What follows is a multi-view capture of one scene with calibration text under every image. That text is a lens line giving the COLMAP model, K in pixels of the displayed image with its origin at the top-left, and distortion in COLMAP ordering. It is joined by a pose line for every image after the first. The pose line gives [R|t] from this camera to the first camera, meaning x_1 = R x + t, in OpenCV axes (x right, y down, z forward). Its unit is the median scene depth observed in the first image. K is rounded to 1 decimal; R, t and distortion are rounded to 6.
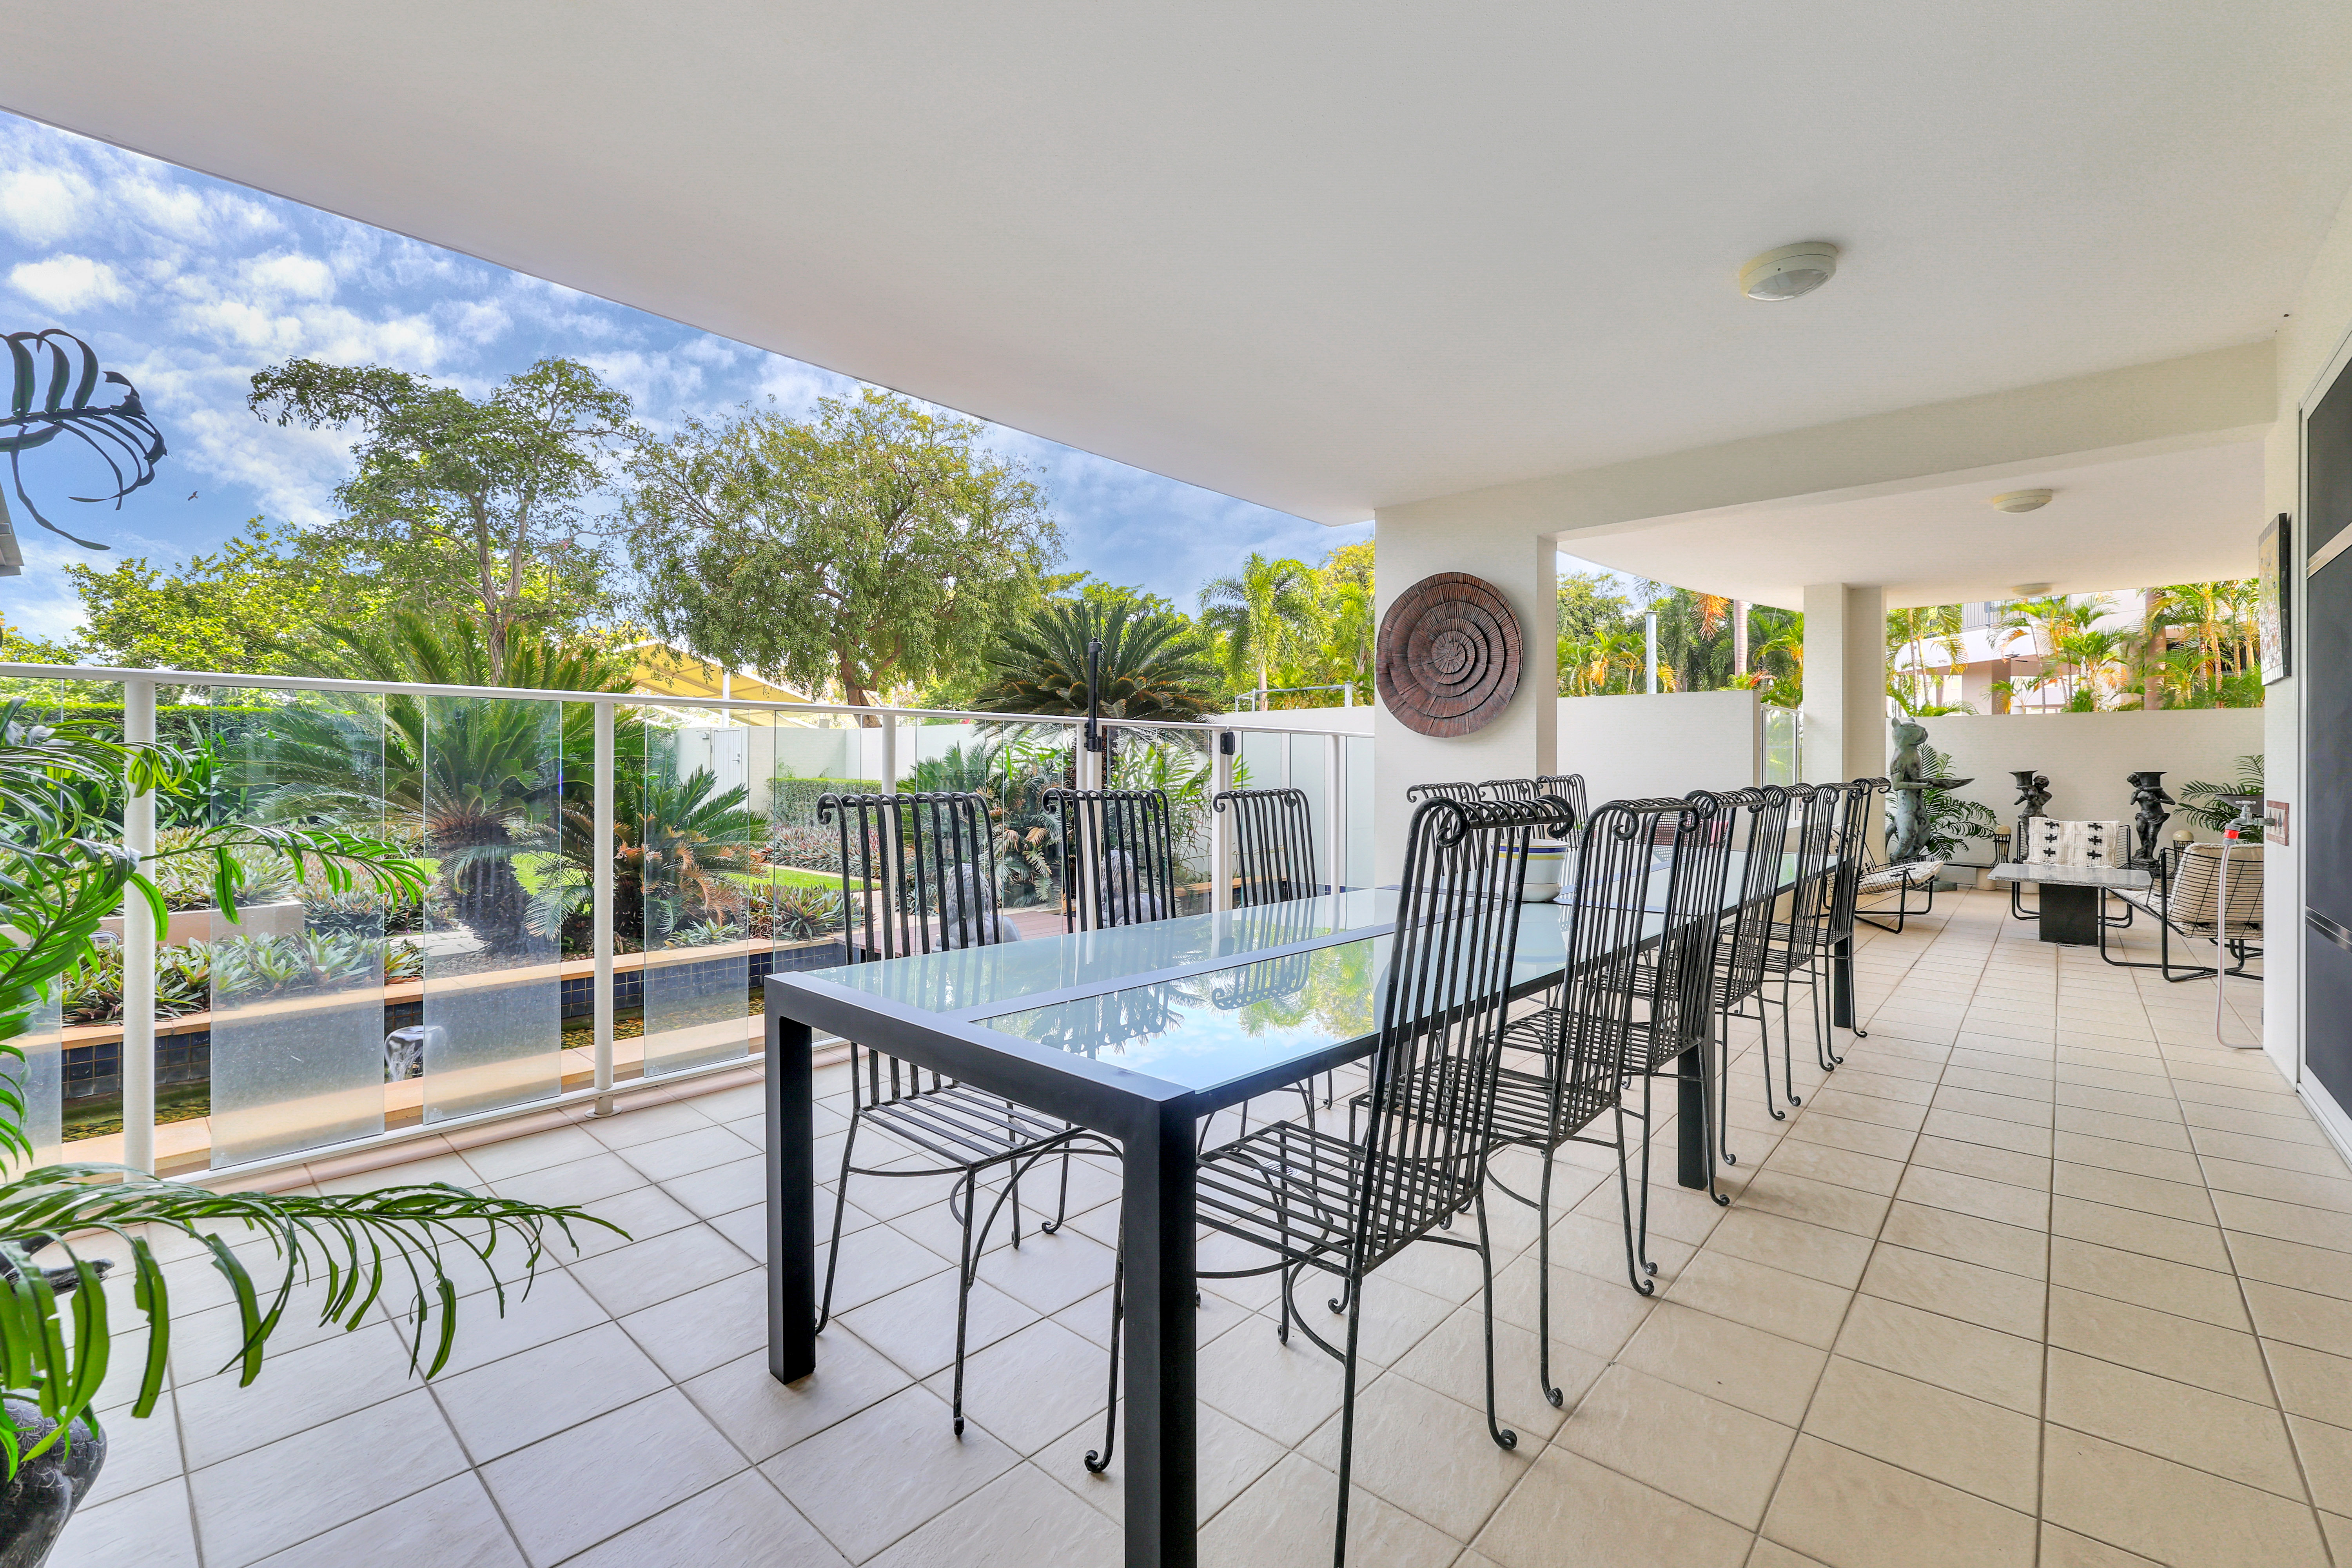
lens RADIAL K [[1010.1, 0, 1168.8], [0, 1010.1, 748.2], [0, 0, 1]] dist [-0.002895, -0.000076]
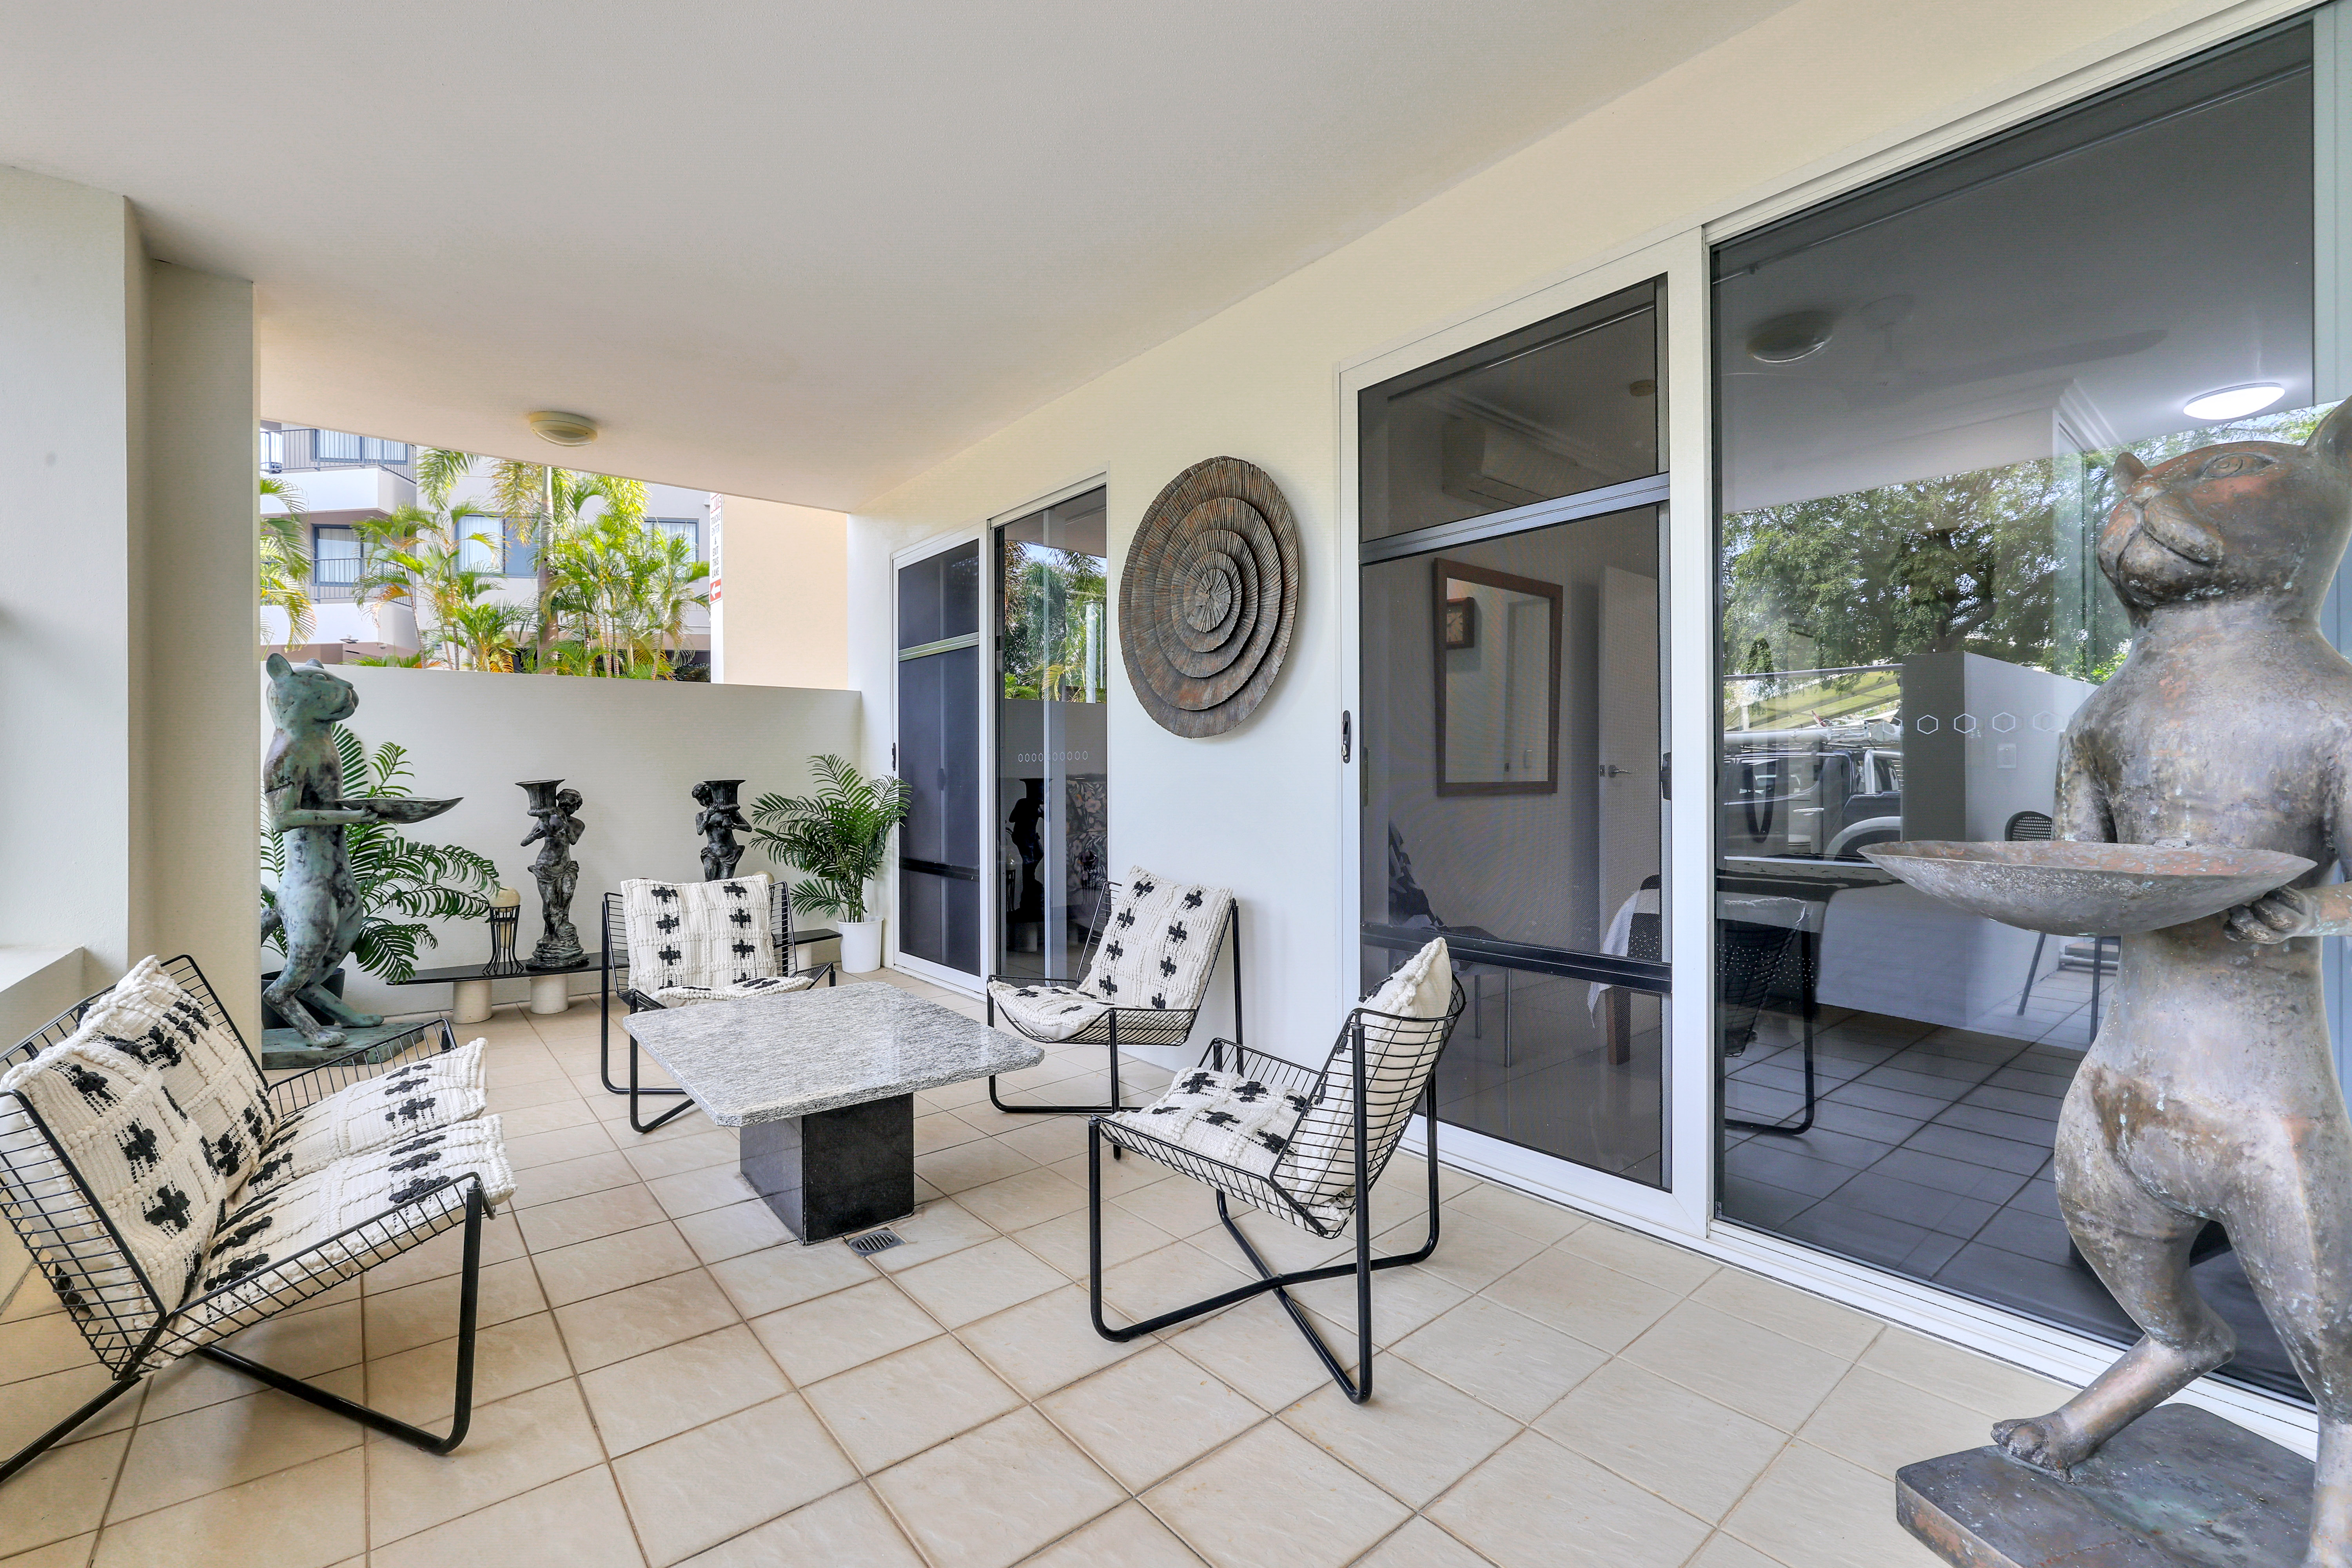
lens RADIAL K [[1009.9, 0, 1165.3], [0, 1009.9, 783.7], [0, 0, 1]] dist [-0.003185, -0.000117]
pose [[0.155992, -0.012563, 0.987678, 0.378757], [-0.015663, 0.999762, 0.015190, 0.011217], [-0.987634, -0.017840, 0.155758, 0.591647]]
